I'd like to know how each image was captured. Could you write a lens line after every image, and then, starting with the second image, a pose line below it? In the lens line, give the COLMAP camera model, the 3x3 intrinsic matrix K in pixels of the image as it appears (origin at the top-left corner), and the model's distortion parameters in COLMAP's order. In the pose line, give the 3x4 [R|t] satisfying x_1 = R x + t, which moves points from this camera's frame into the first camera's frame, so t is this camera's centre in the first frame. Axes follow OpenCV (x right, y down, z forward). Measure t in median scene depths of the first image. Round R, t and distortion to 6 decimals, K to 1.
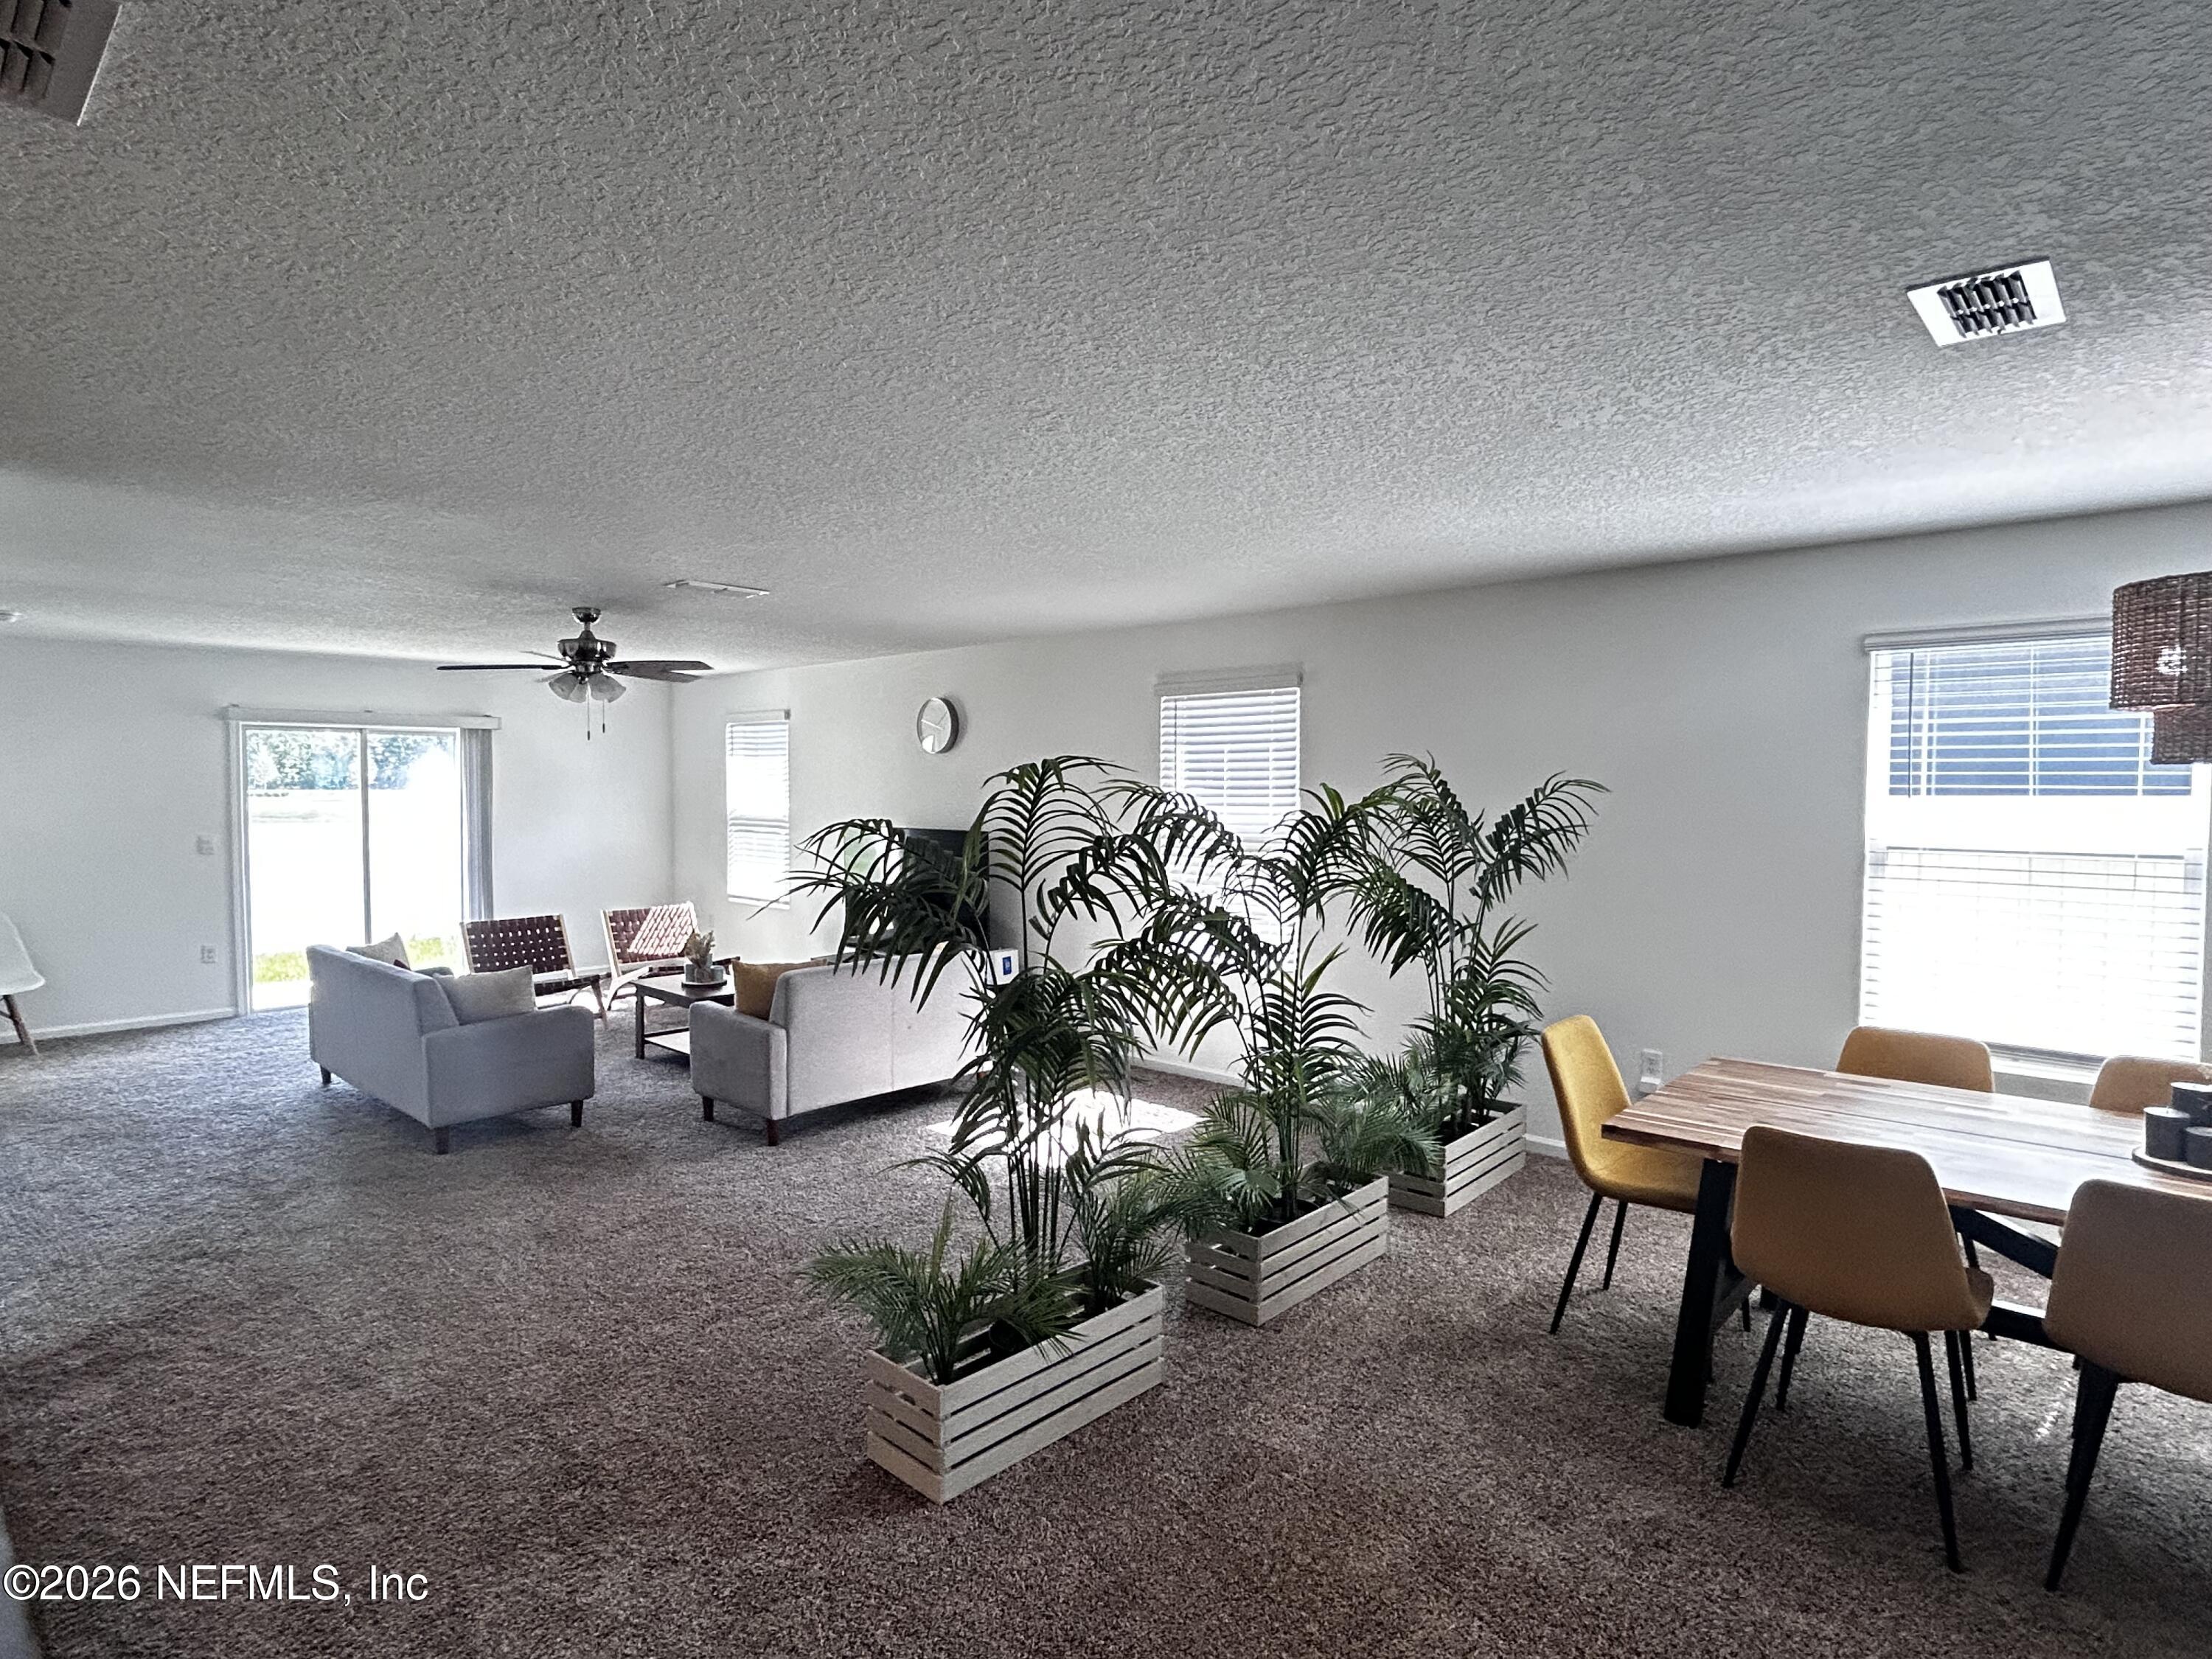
lens RADIAL K [[1181.3, 0, 1107.9], [0, 1181.3, 833.0], [0, 0, 1]] dist [-0.003896, -0.001367]
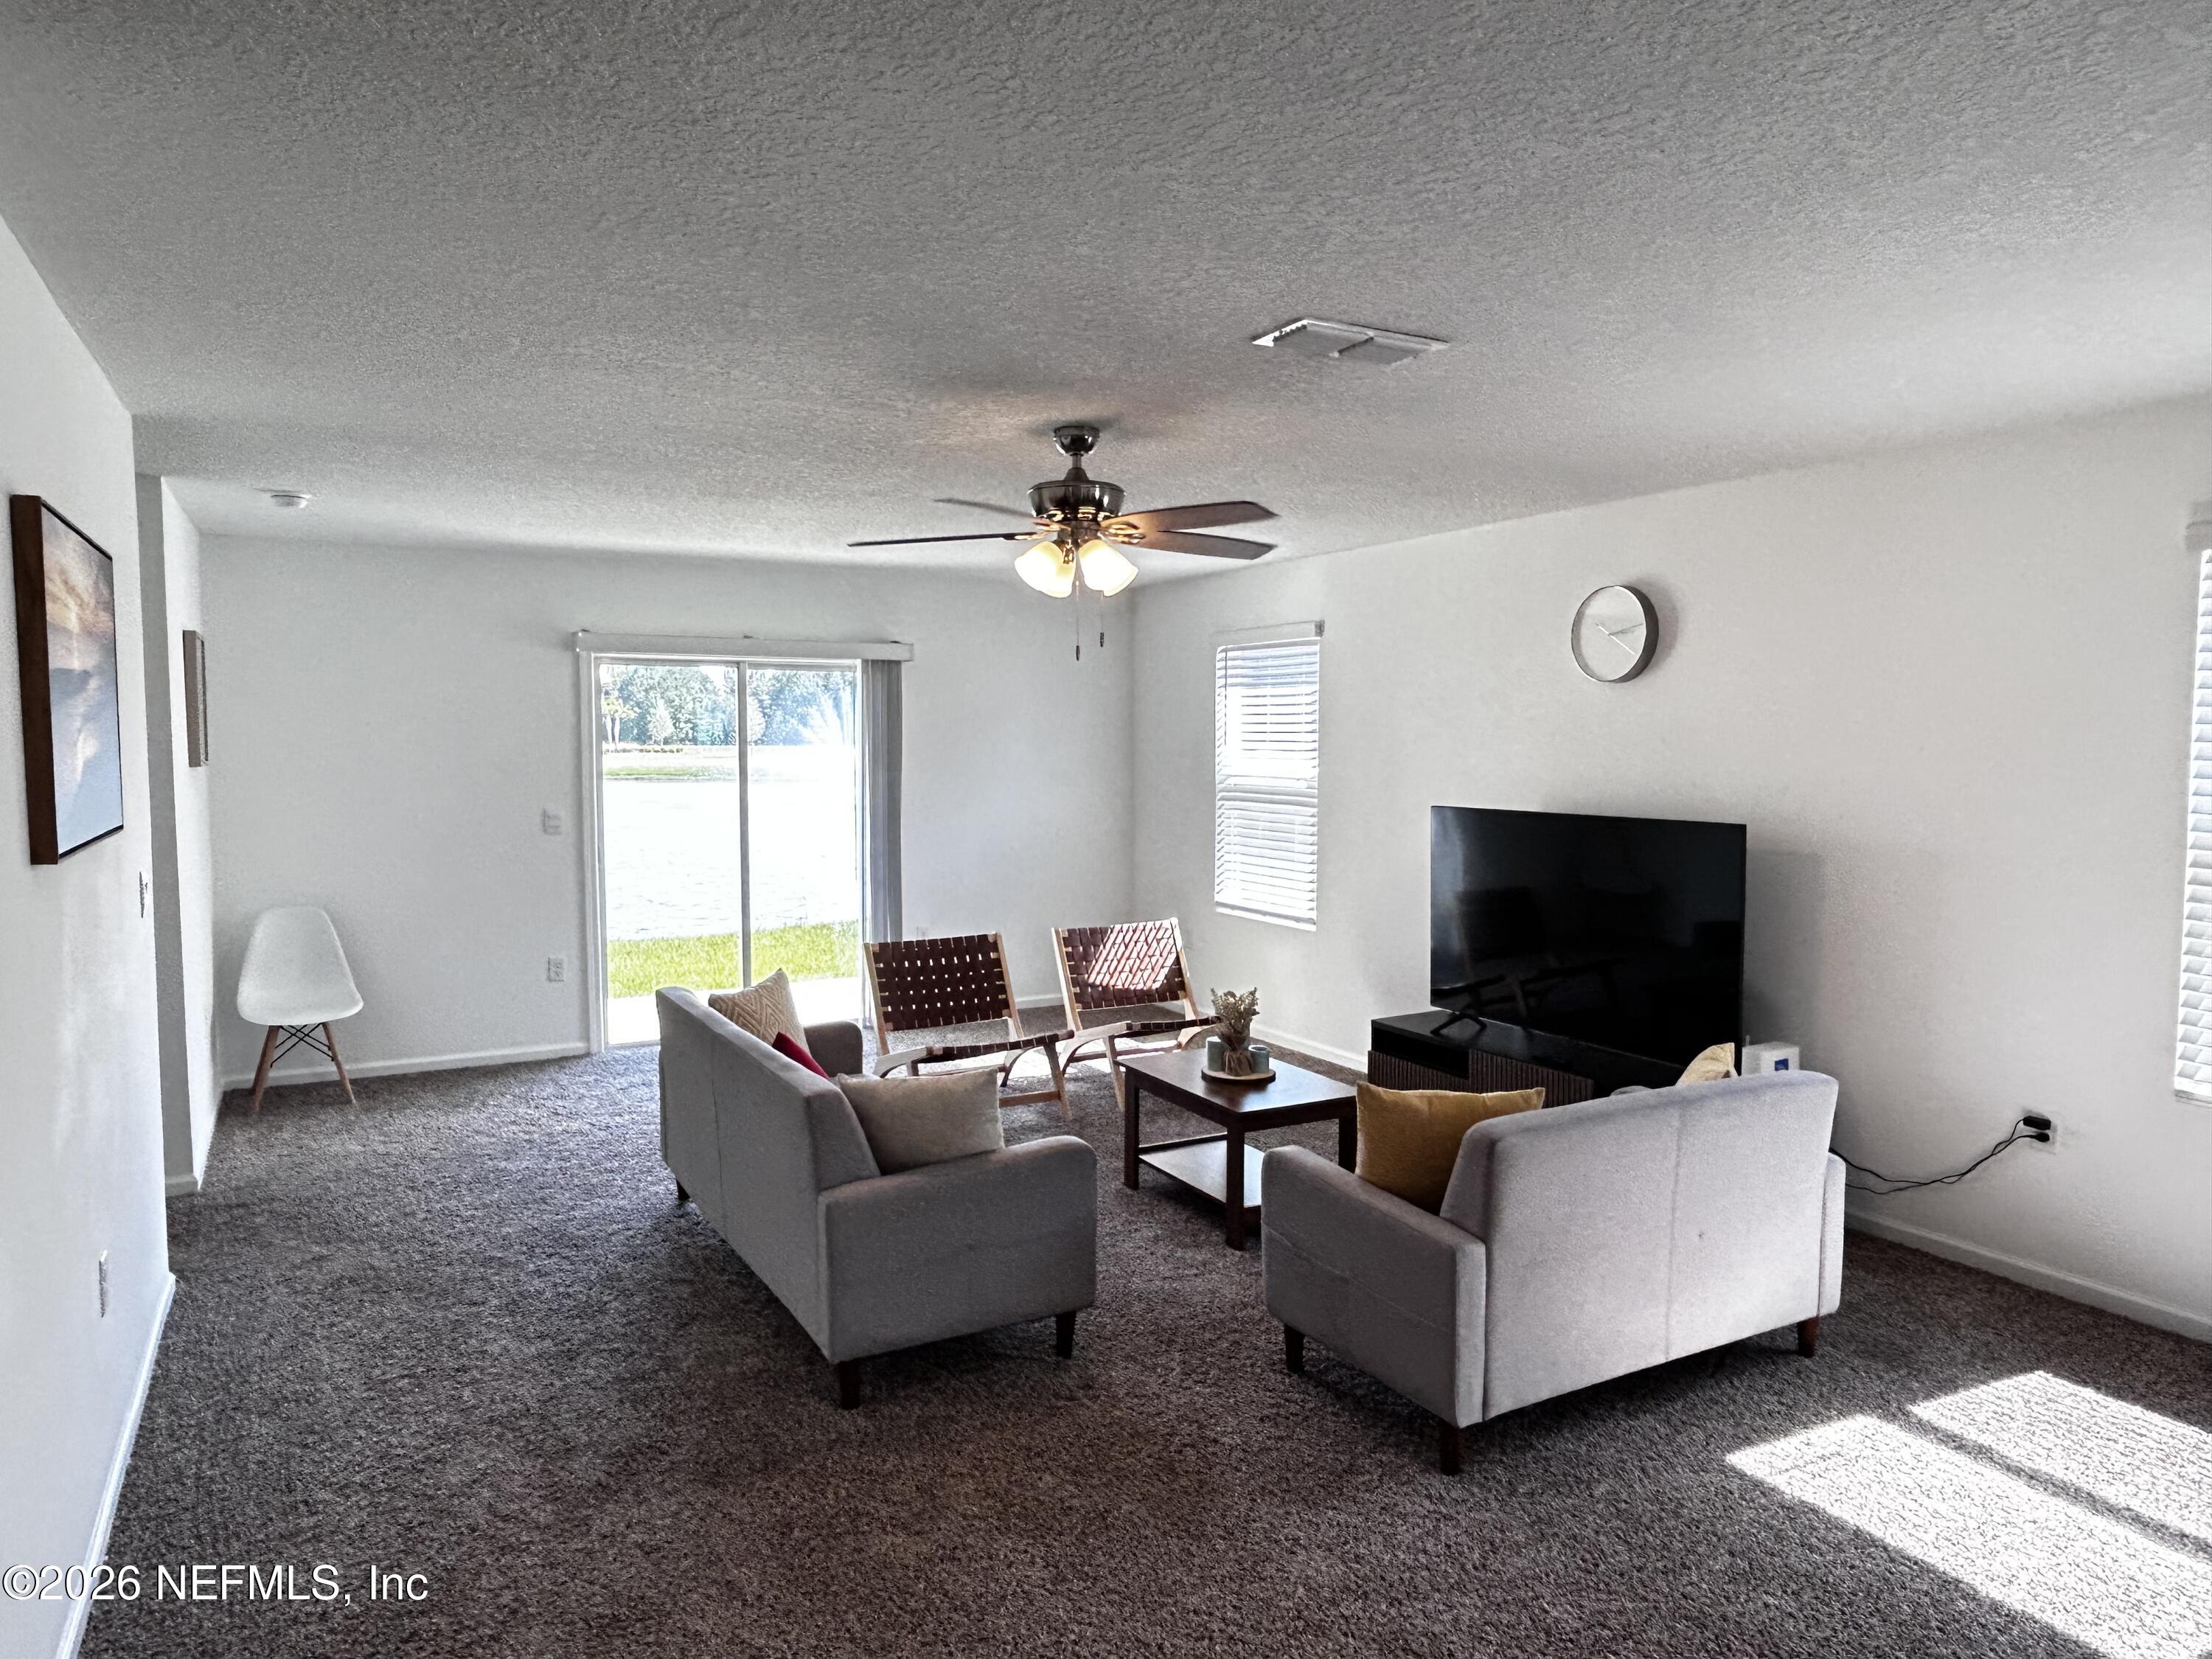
lens RADIAL K [[1421.5, 0, 1110.8], [0, 1421.5, 835.1], [0, 0, 1]] dist [0.002105, -0.002539]
pose [[0.950141, 0.019718, -0.311196, -0.210585], [-0.011537, 0.999538, 0.028106, -0.013245], [0.311607, -0.023115, 0.949930, 0.351996]]
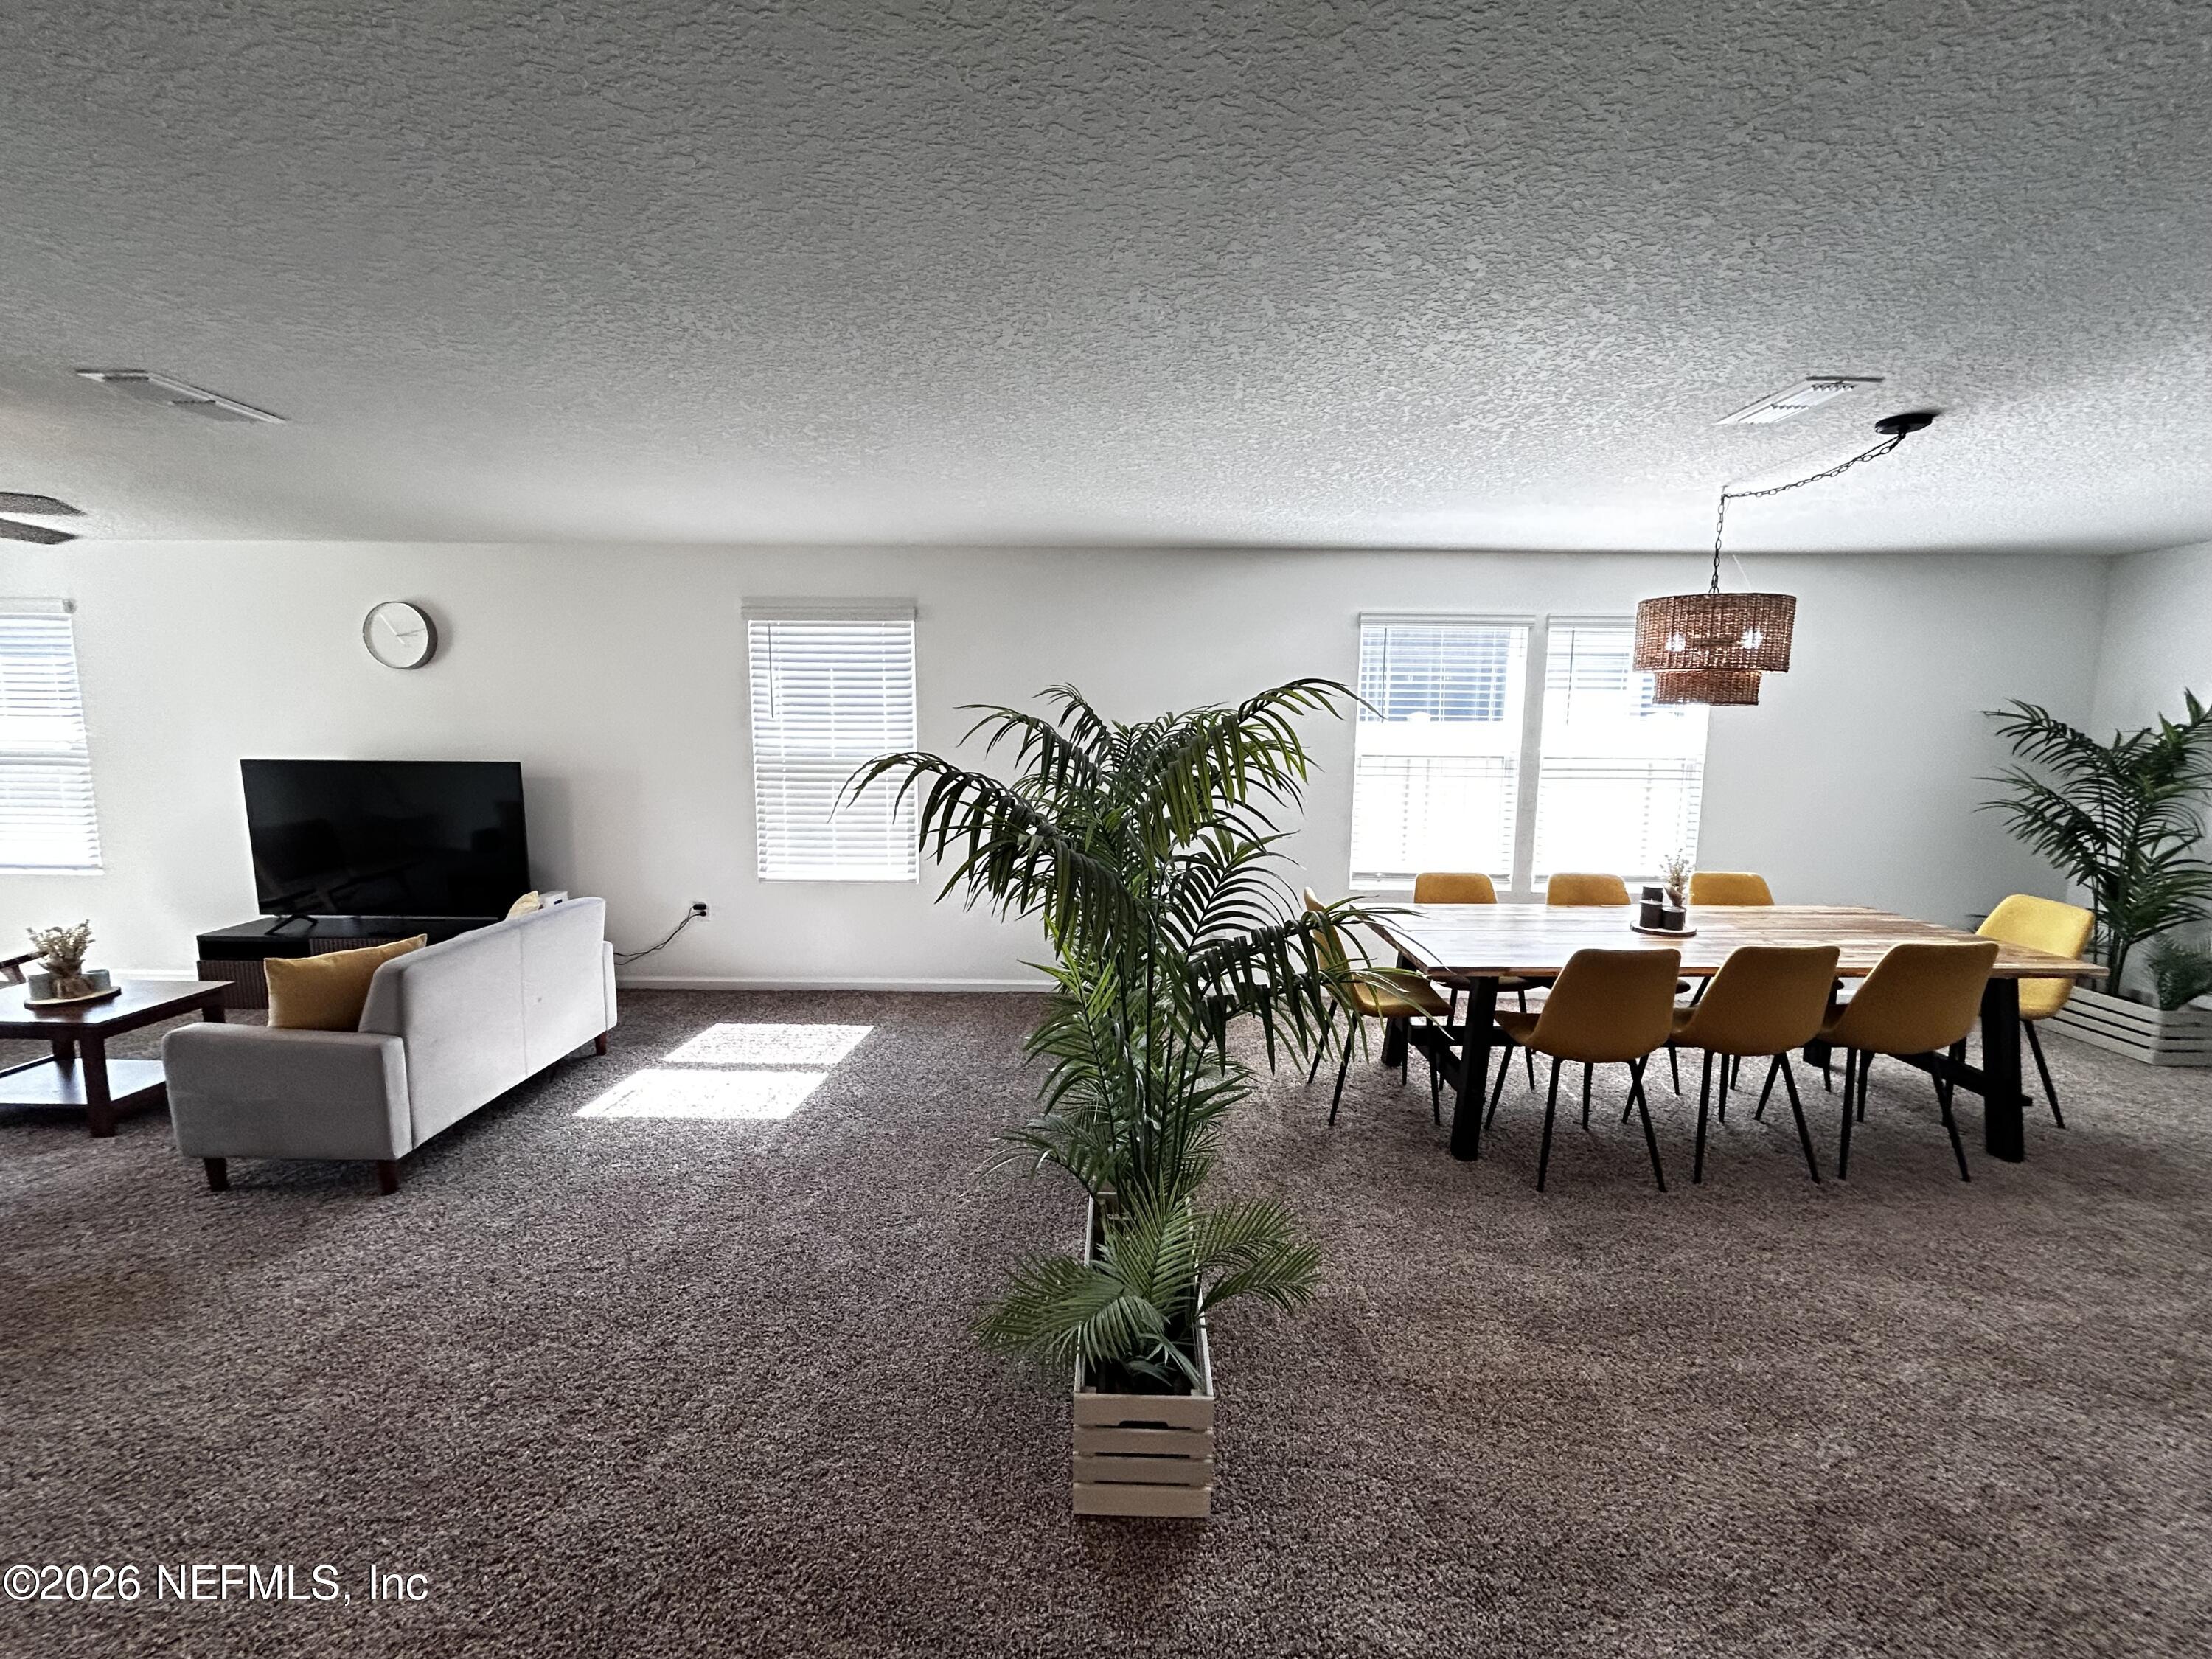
lens RADIAL K [[894.2, 0, 1110.0], [0, 894.2, 825.6], [0, 0, 1]] dist [-0.001751, 0.000501]
pose [[0.740867, -0.076959, 0.667228, -0.269154], [0.019957, 0.995498, 0.092662, -0.008020], [-0.671355, -0.055335, 0.739068, 0.255571]]
